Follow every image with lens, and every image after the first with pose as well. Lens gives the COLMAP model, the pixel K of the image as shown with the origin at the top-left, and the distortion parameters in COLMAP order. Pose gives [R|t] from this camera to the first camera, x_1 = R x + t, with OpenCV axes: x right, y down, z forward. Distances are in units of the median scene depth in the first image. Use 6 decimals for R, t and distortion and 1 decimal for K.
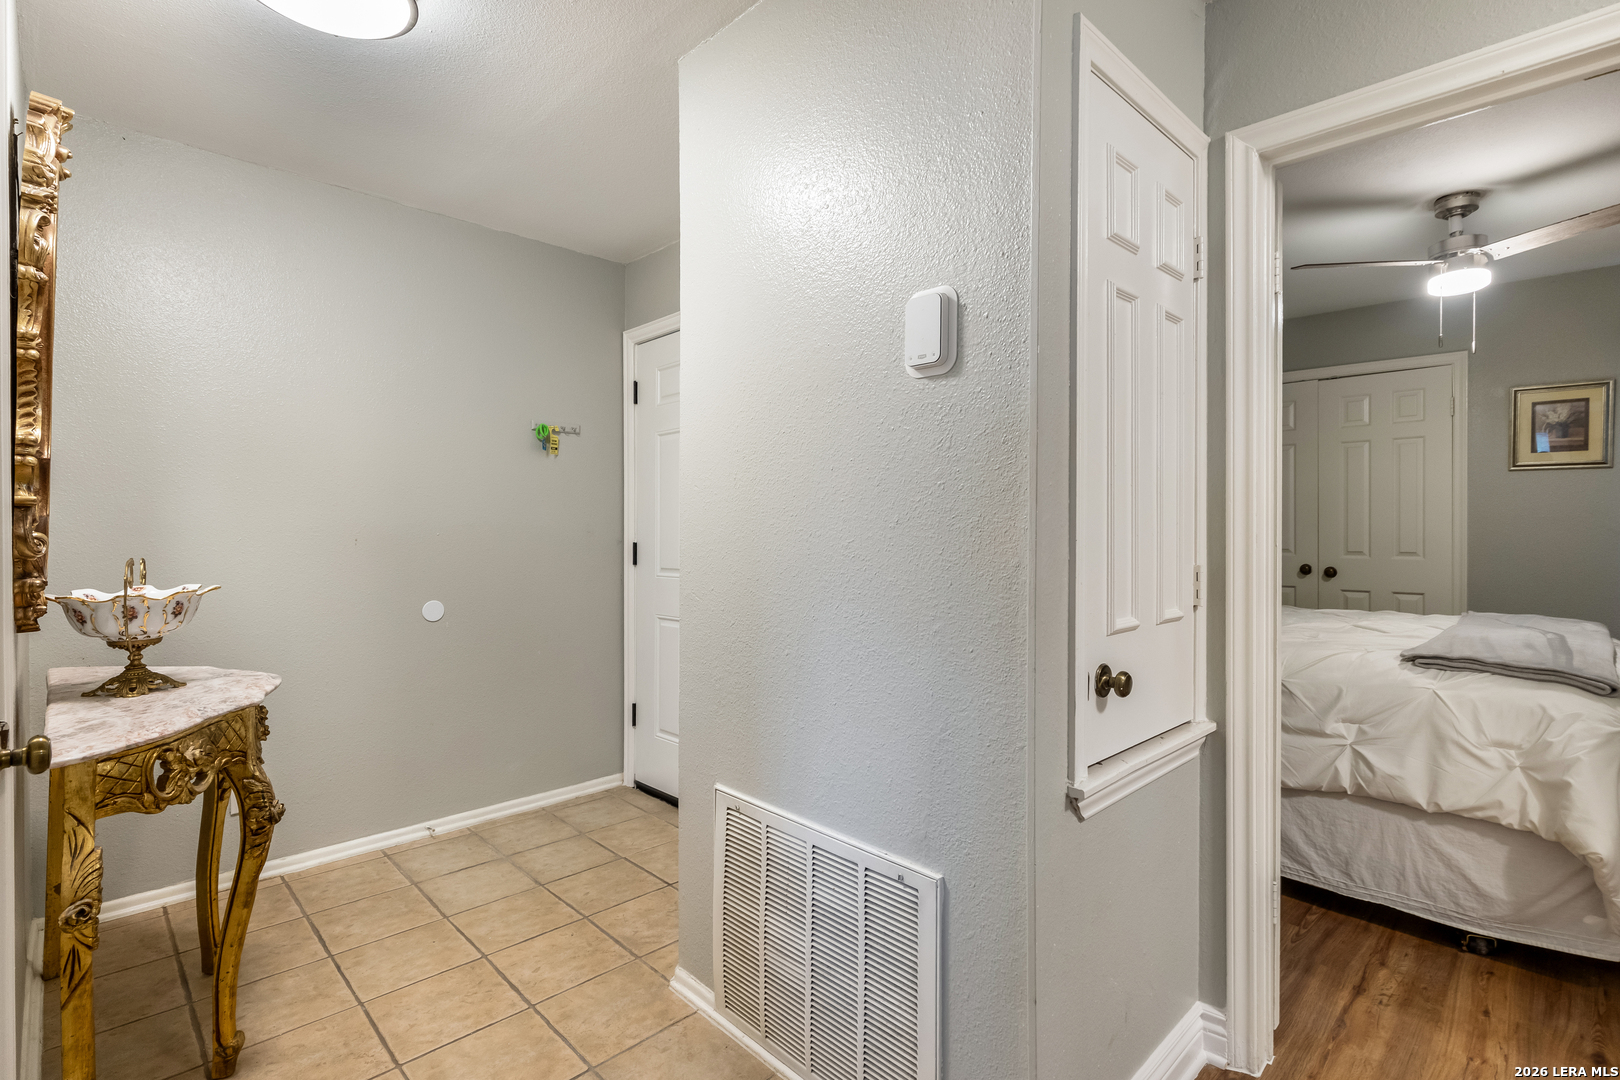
lens RADIAL K [[751.6, 0, 820.1], [0, 751.6, 536.3], [0, 0, 1]] dist [-0.001453, 0.001088]
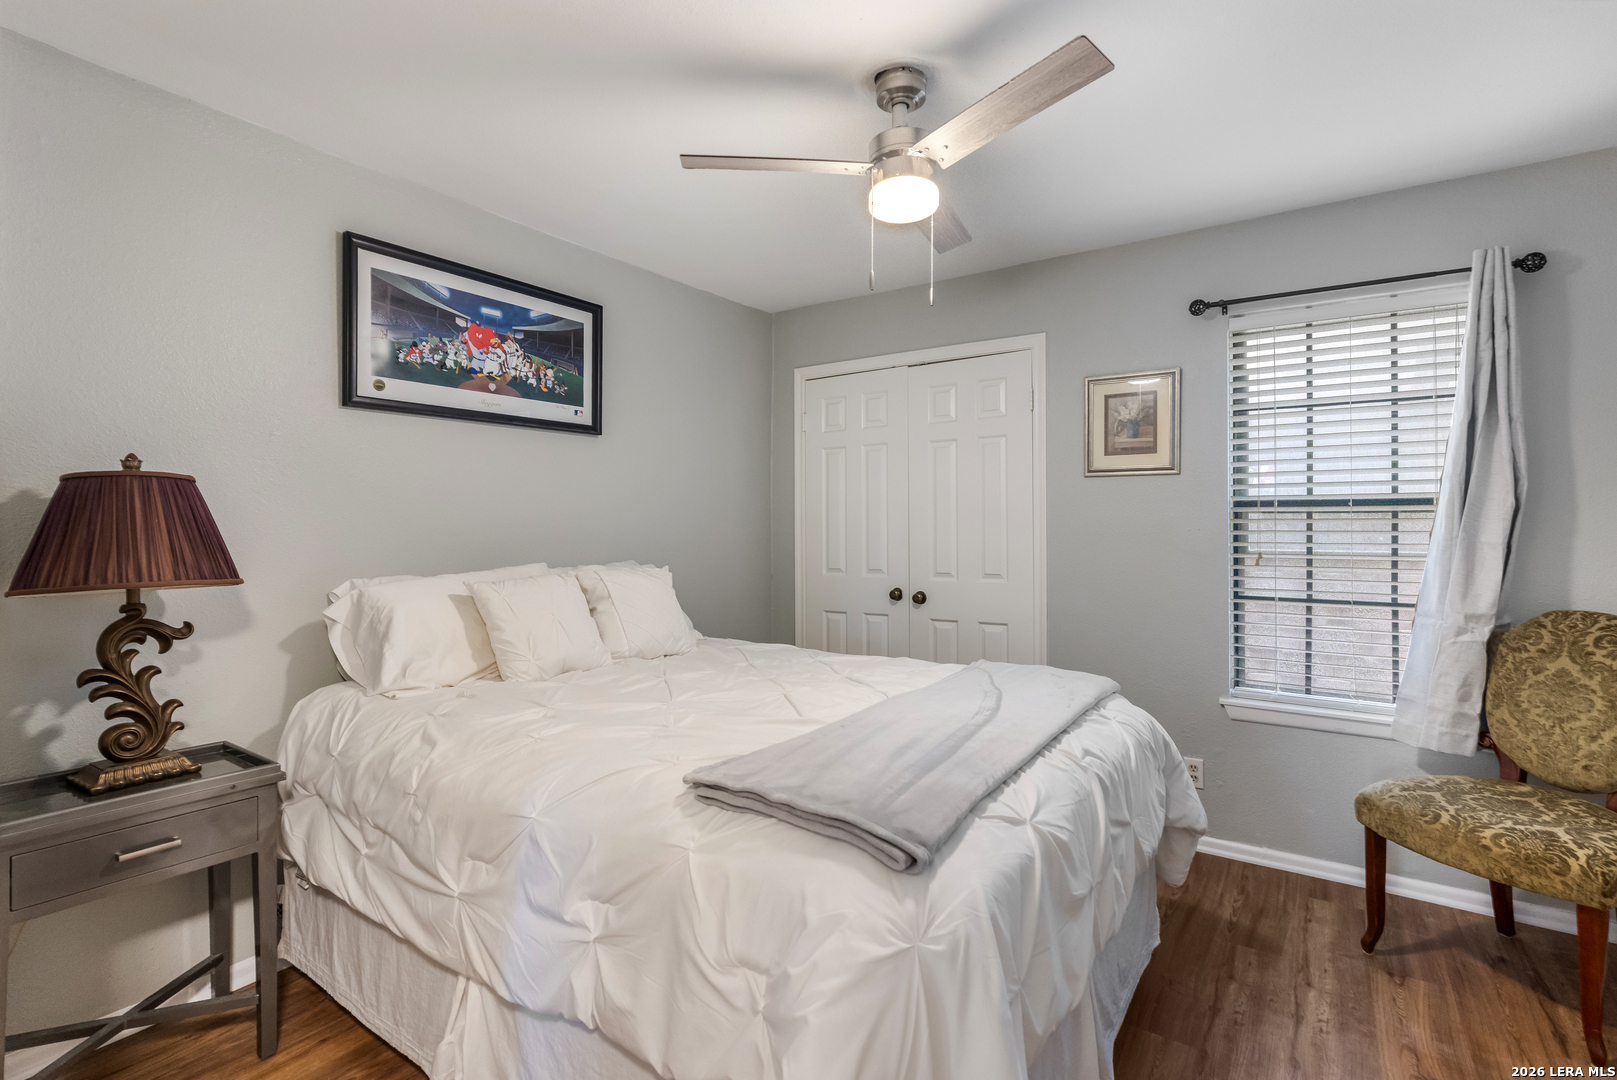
lens RADIAL K [[750.3, 0, 795.0], [0, 750.3, 538.3], [0, 0, 1]] dist [-0.001453, 0.001088]
pose [[0.982690, -0.001530, 0.185249, 0.616609], [0.002518, 0.999984, -0.005098, -0.021891], [-0.185238, 0.005477, 0.982678, 0.334955]]
